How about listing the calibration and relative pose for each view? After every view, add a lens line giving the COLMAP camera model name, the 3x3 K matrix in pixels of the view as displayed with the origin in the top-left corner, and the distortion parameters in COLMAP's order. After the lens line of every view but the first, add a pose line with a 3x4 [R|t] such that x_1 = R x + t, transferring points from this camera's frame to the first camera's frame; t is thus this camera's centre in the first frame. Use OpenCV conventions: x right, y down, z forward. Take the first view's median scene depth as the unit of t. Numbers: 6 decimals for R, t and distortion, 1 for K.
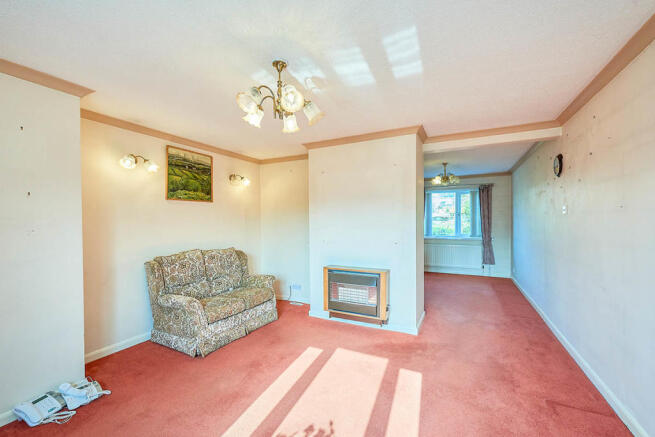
lens RADIAL K [[265.7, 0, 337.7], [0, 265.7, 224.8], [0, 0, 1]] dist [-0.001755, -0.000065]
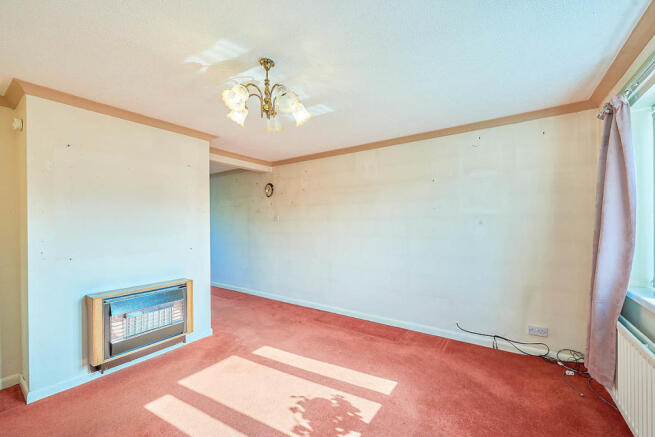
lens RADIAL K [[265.7, 0, 337.7], [0, 265.7, 224.8], [0, 0, 1]] dist [-0.001755, -0.000065]
pose [[0.131358, -0.002110, 0.991333, -0.808382], [0.019835, 0.999803, -0.000500, -0.005985], [-0.991137, 0.019728, 0.131374, 0.441718]]
